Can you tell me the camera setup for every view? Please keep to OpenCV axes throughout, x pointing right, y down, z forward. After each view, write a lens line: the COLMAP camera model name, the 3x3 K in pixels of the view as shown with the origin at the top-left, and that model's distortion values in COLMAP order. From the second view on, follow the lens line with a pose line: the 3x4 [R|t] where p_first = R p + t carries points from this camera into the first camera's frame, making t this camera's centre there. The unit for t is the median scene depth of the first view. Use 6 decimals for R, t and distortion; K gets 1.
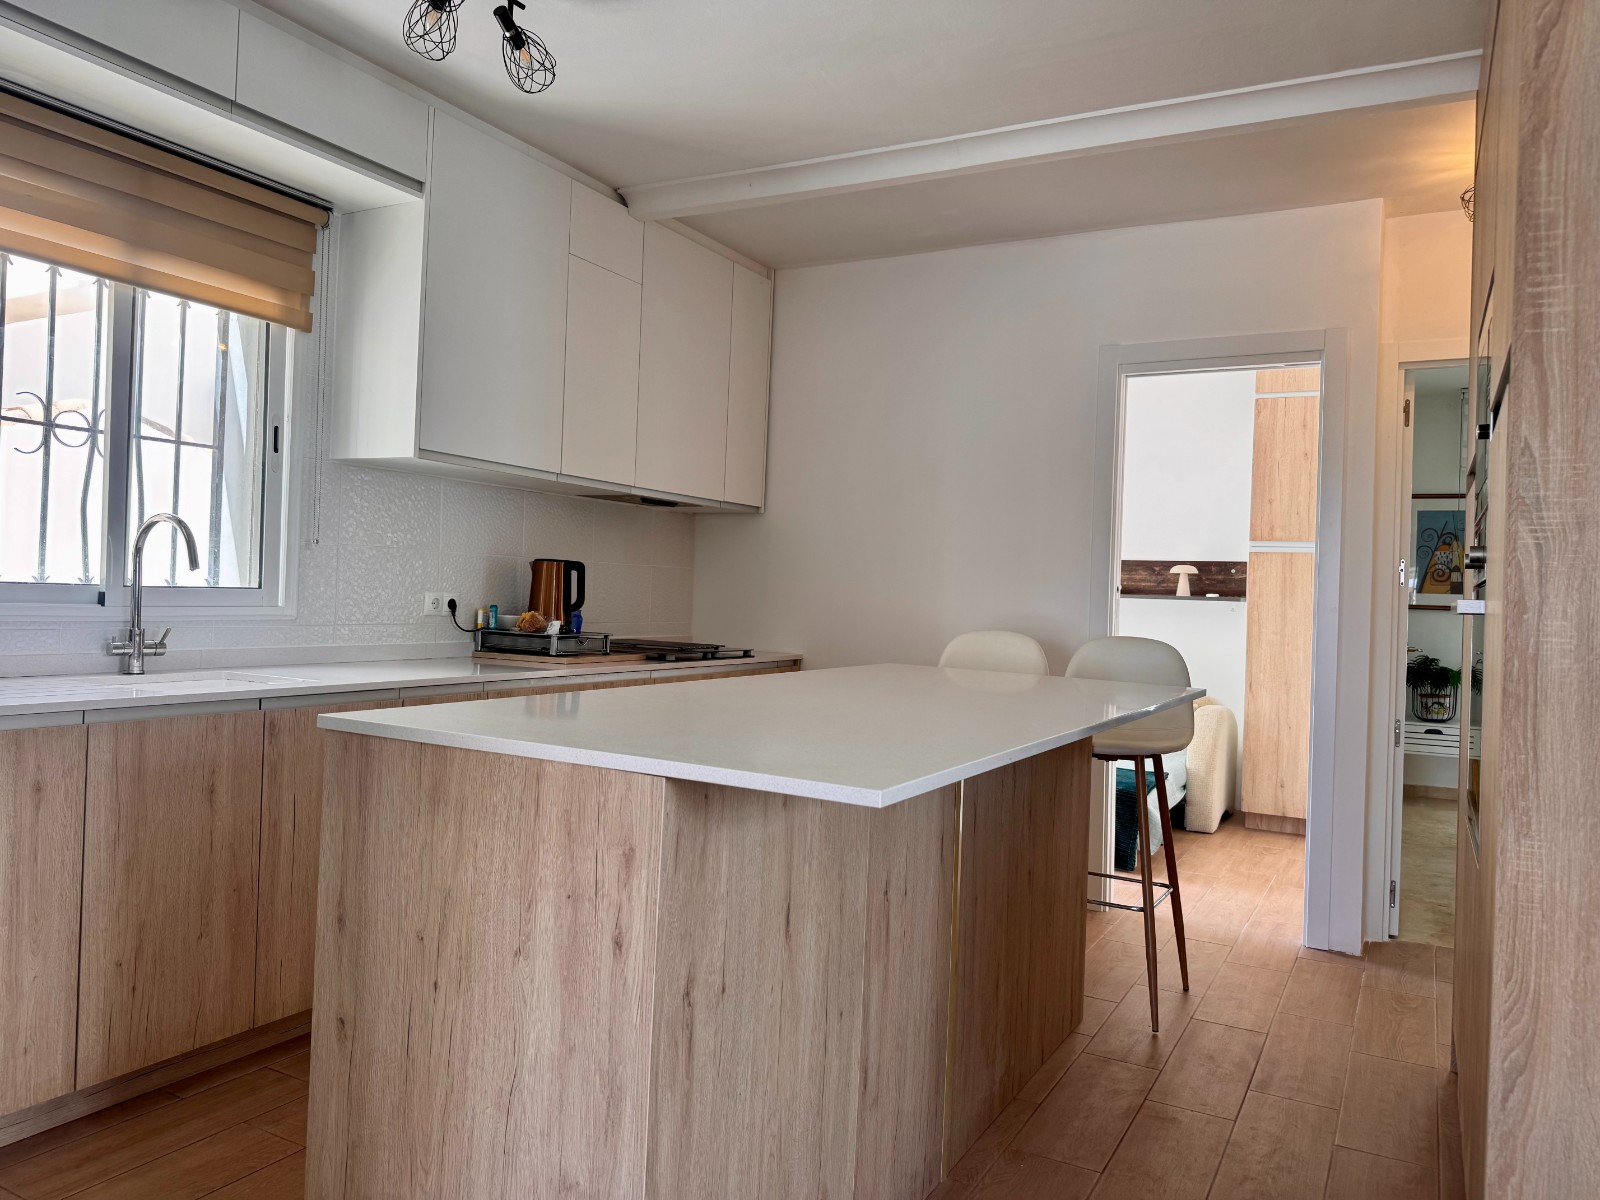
lens RADIAL K [[1131.9, 0, 805.4], [0, 1131.9, 587.8], [0, 0, 1]] dist [0.064365, -0.058406]
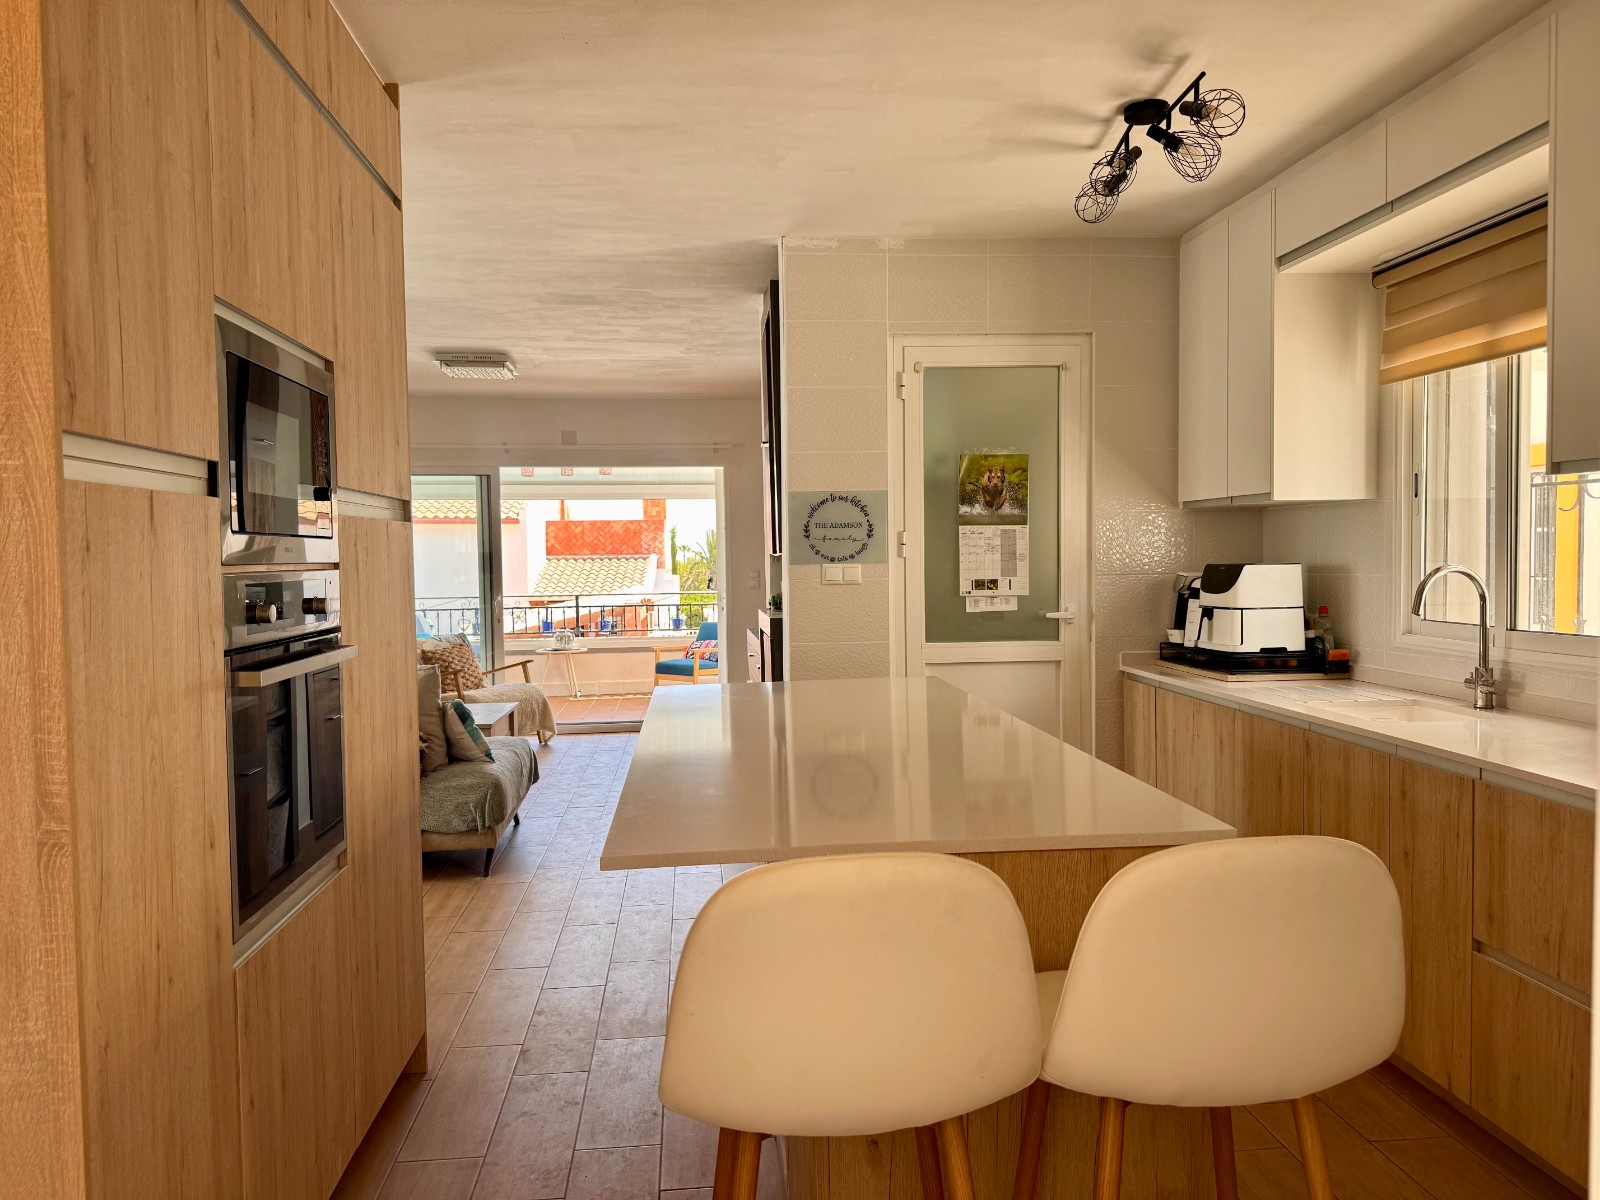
lens RADIAL K [[1131.9, 0, 792.7], [0, 1131.9, 599.6], [0, 0, 1]] dist [0.064365, -0.058406]
pose [[-0.825865, 0.003690, -0.563856, 0.531282], [-0.008278, 0.999792, 0.018666, -0.040384], [0.563808, 0.020083, -0.825662, 1.362824]]
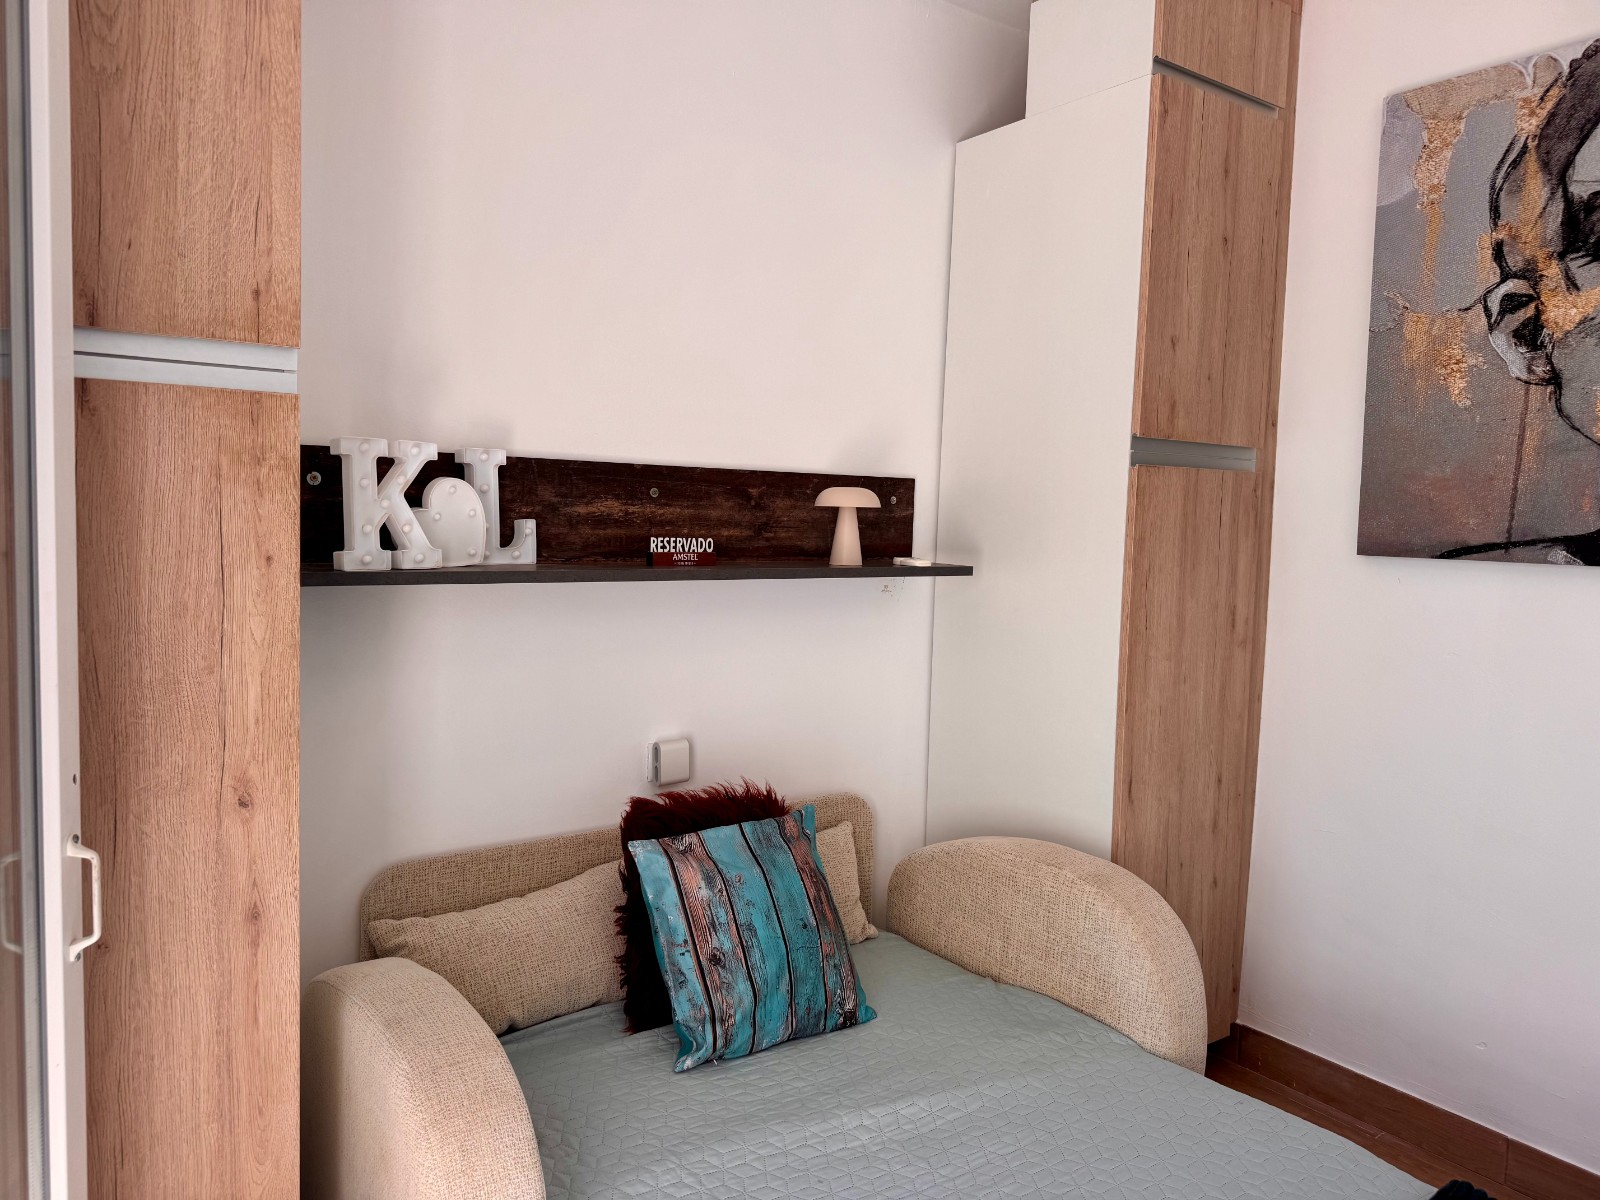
lens RADIAL K [[1131.9, 0, 798.4], [0, 1131.9, 588.0], [0, 0, 1]] dist [0.064365, -0.058406]
pose [[0.432969, -0.079203, 0.897923, -0.053868], [-0.018225, 0.995160, 0.096568, -0.043678], [-0.901225, -0.058176, 0.429430, 1.664555]]
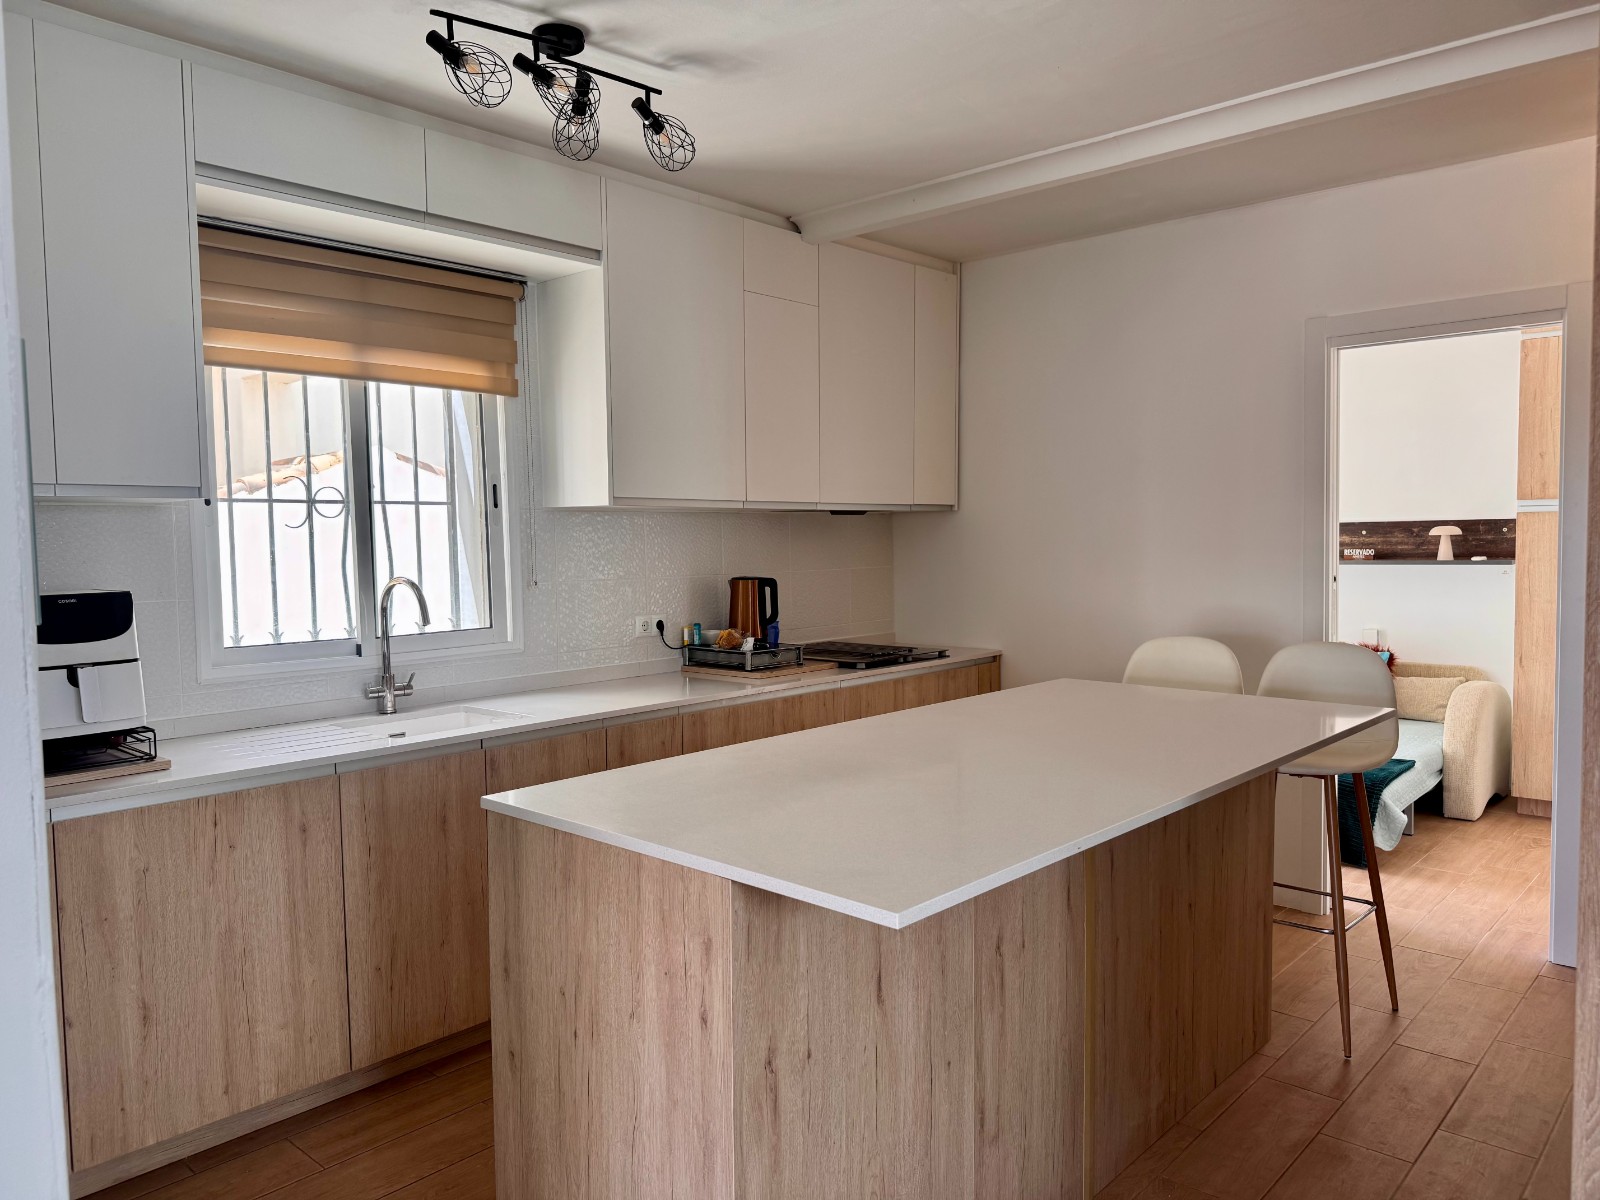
lens RADIAL K [[1131.9, 0, 806.1], [0, 1131.9, 604.6], [0, 0, 1]] dist [0.064365, -0.058406]
pose [[0.971497, -0.035812, -0.234329, 0.096524], [0.050895, 0.996981, 0.058634, -0.072668], [0.231522, -0.068889, 0.970388, -0.025489]]
